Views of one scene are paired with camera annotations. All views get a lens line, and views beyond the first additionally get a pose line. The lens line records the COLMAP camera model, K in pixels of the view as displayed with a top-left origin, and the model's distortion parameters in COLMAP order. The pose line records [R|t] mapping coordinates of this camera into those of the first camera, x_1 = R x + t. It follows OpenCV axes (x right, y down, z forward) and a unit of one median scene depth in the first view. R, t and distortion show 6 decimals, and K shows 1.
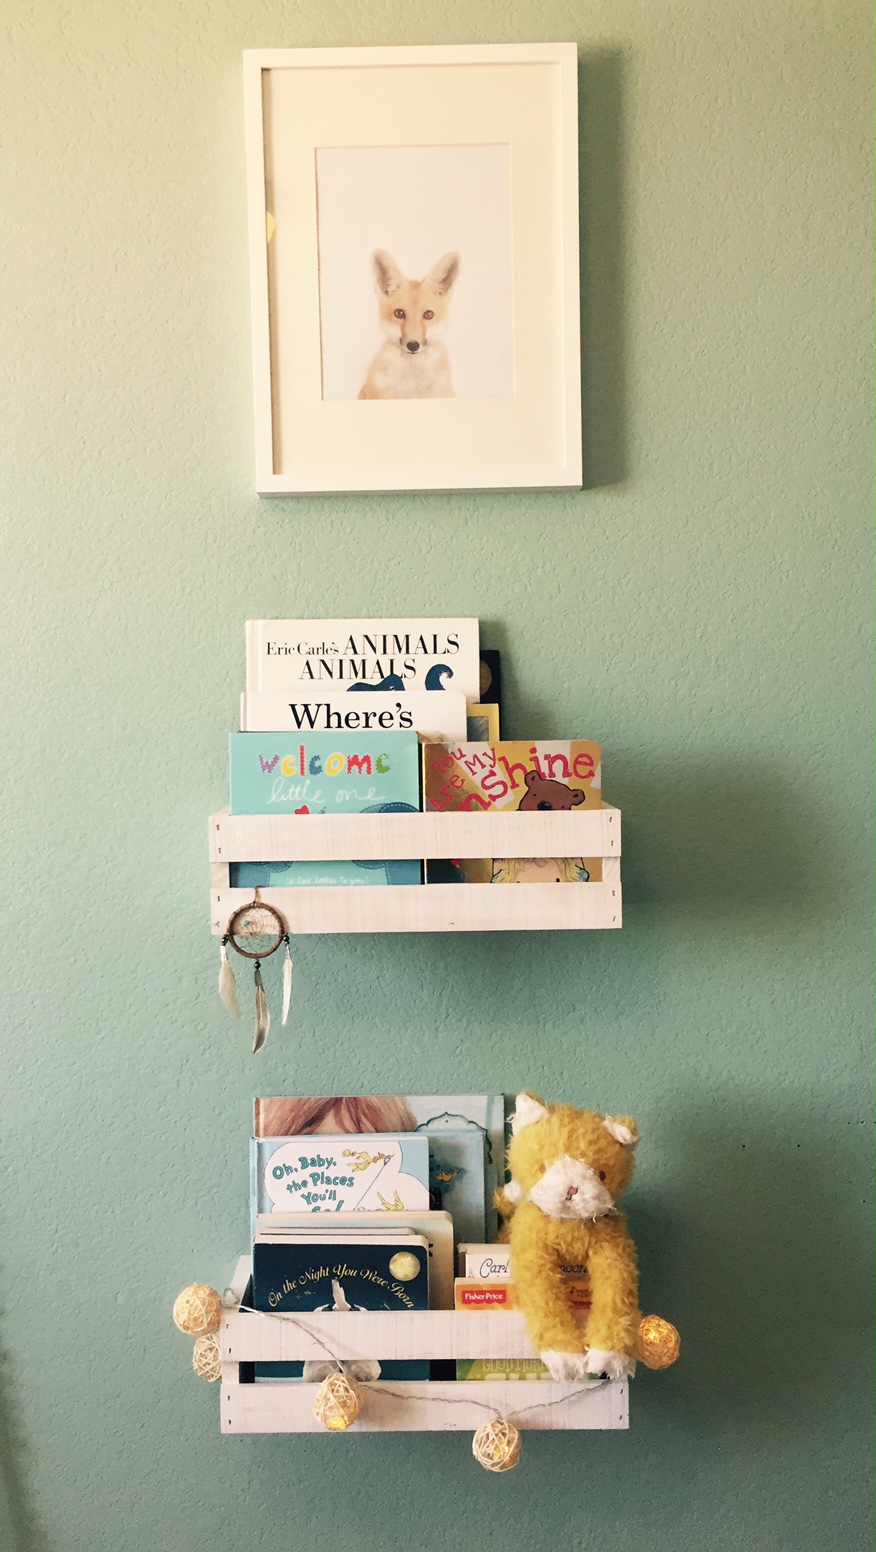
lens RADIAL K [[1457.1, 0, 439.9], [0, 1457.1, 785.7], [0, 0, 1]] dist [0.043423, 0.000000]
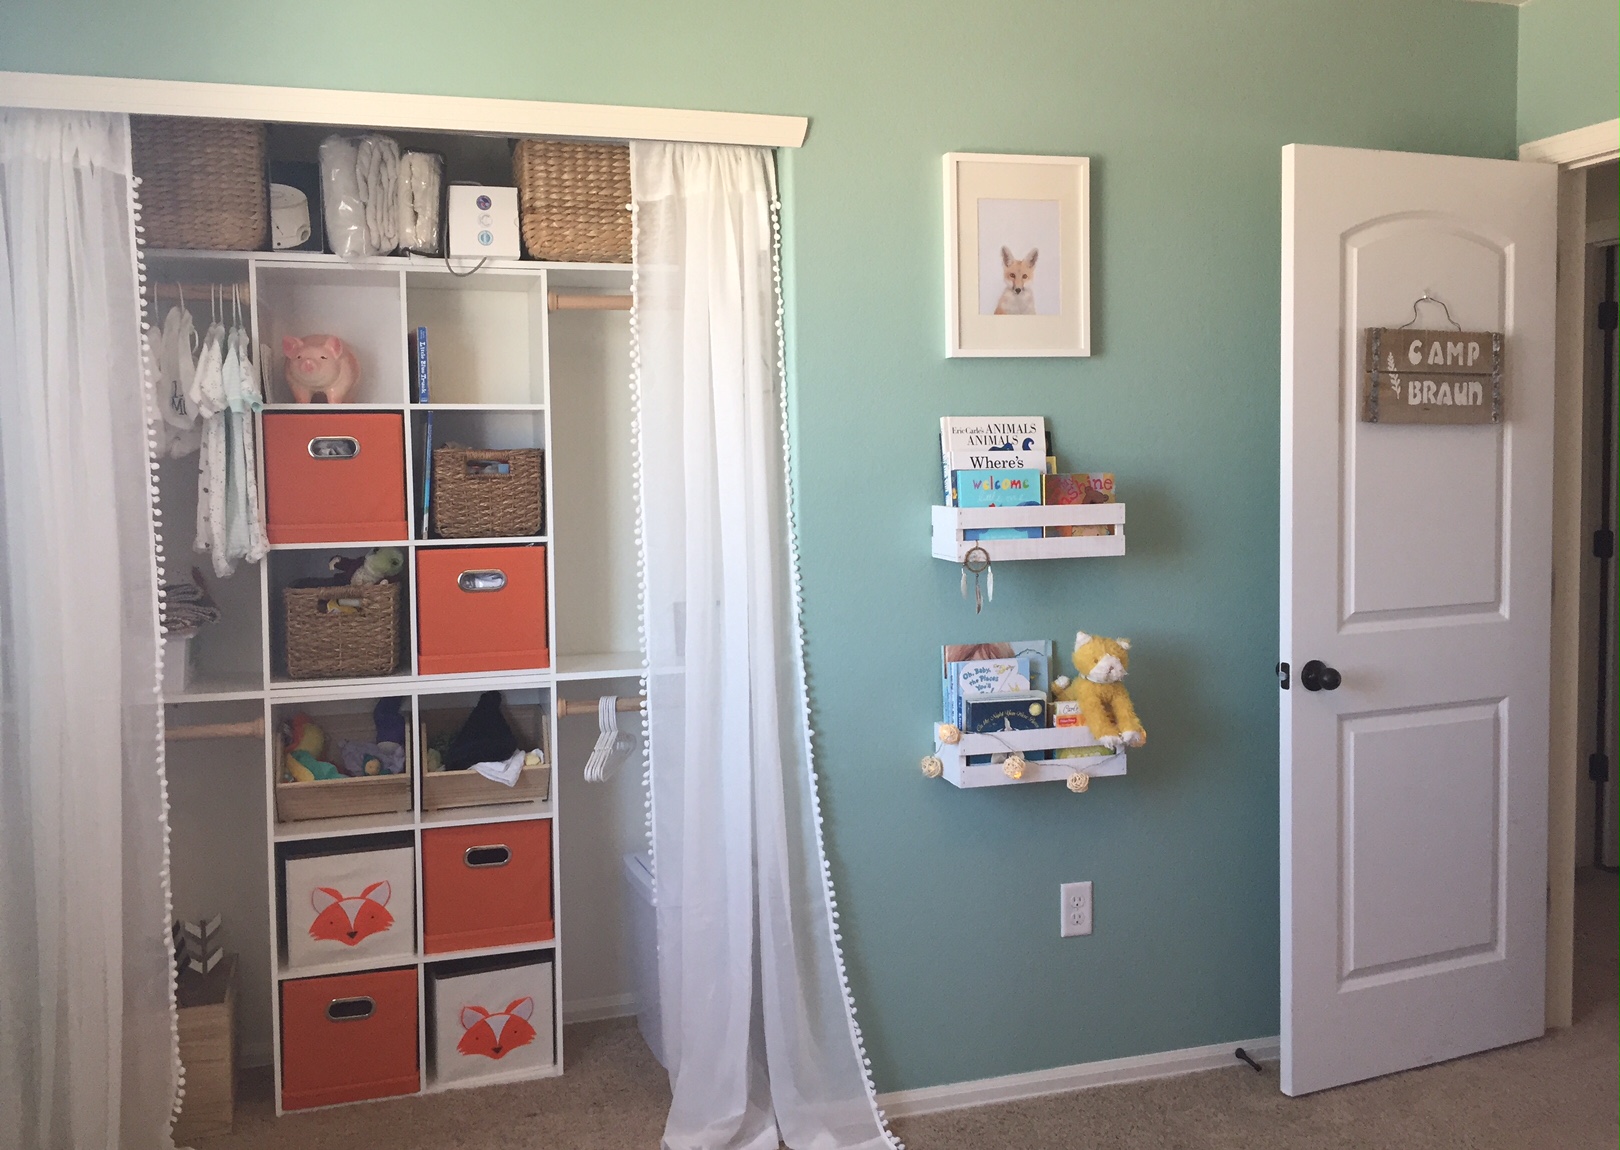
lens RADIAL K [[1419.5, 0, 809.4], [0, 1419.5, 567.1], [0, 0, 1]] dist [-0.006767, 0.003730]
pose [[0.962094, -0.024847, 0.271585, -0.930525], [0.017904, 0.999447, 0.028011, 0.044328], [-0.272131, -0.022087, 0.962007, -0.976224]]
